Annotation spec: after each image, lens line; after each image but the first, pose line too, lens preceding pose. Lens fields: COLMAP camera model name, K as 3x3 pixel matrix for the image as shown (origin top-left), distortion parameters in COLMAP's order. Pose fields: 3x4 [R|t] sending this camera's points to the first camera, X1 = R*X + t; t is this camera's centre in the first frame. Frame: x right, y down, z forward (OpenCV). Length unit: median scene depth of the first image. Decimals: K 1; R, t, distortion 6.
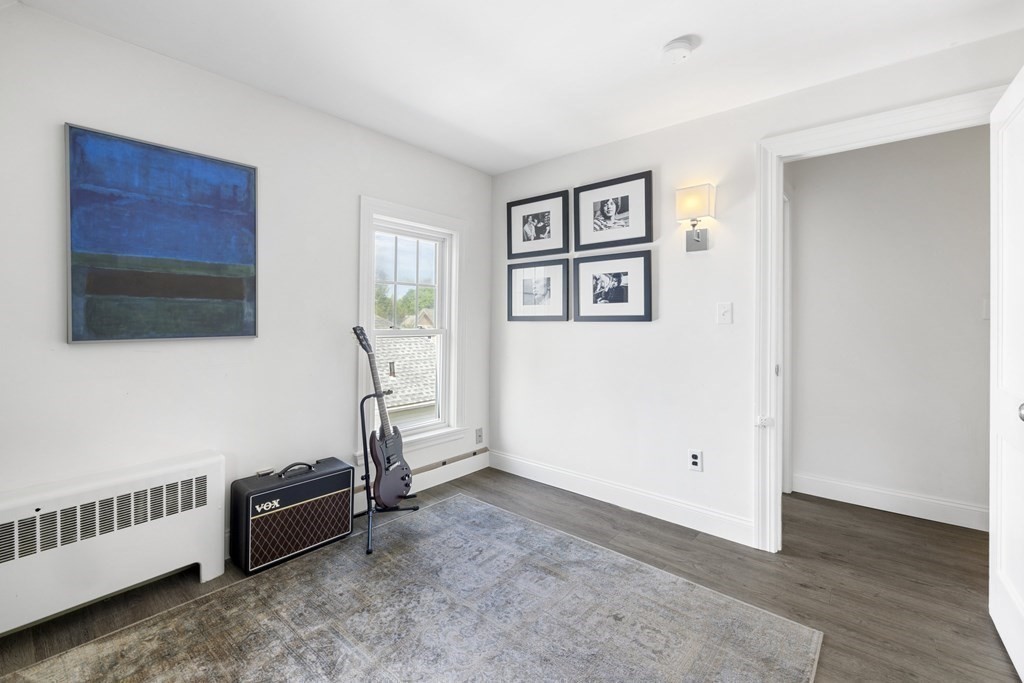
lens RADIAL K [[435.8, 0, 485.1], [0, 435.8, 319.0], [0, 0, 1]] dist [-0.003768, 0.000157]
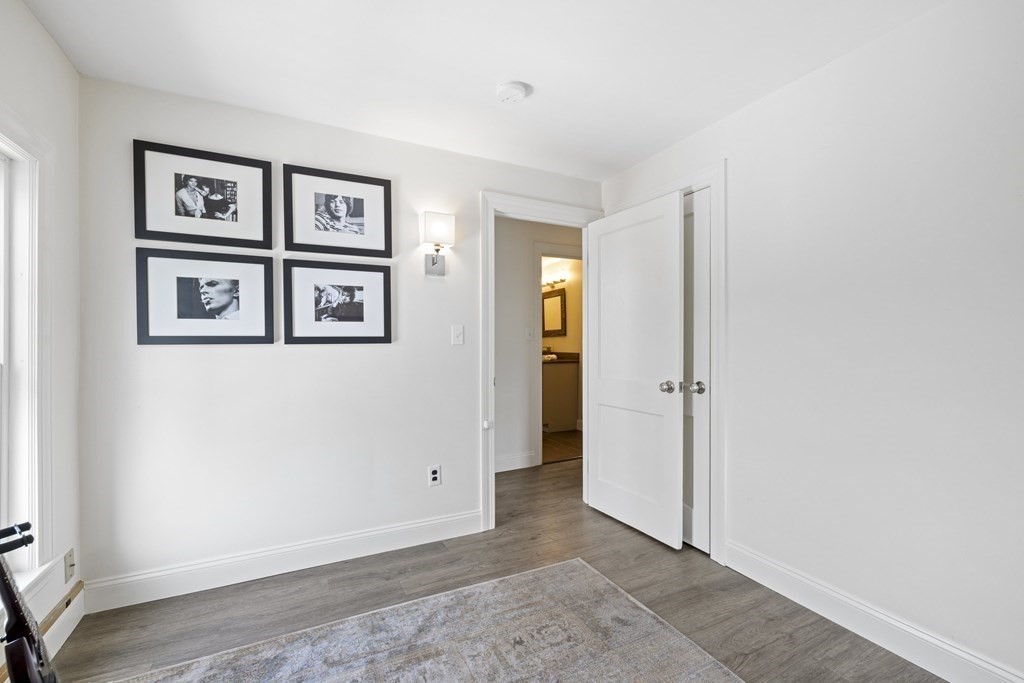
lens RADIAL K [[435.8, 0, 509.5], [0, 435.8, 346.4], [0, 0, 1]] dist [-0.003768, 0.000157]
pose [[0.364873, -0.012928, 0.930968, -0.385603], [0.002606, 0.999914, 0.012864, 0.001201], [-0.931054, -0.002268, 0.364875, 0.413214]]
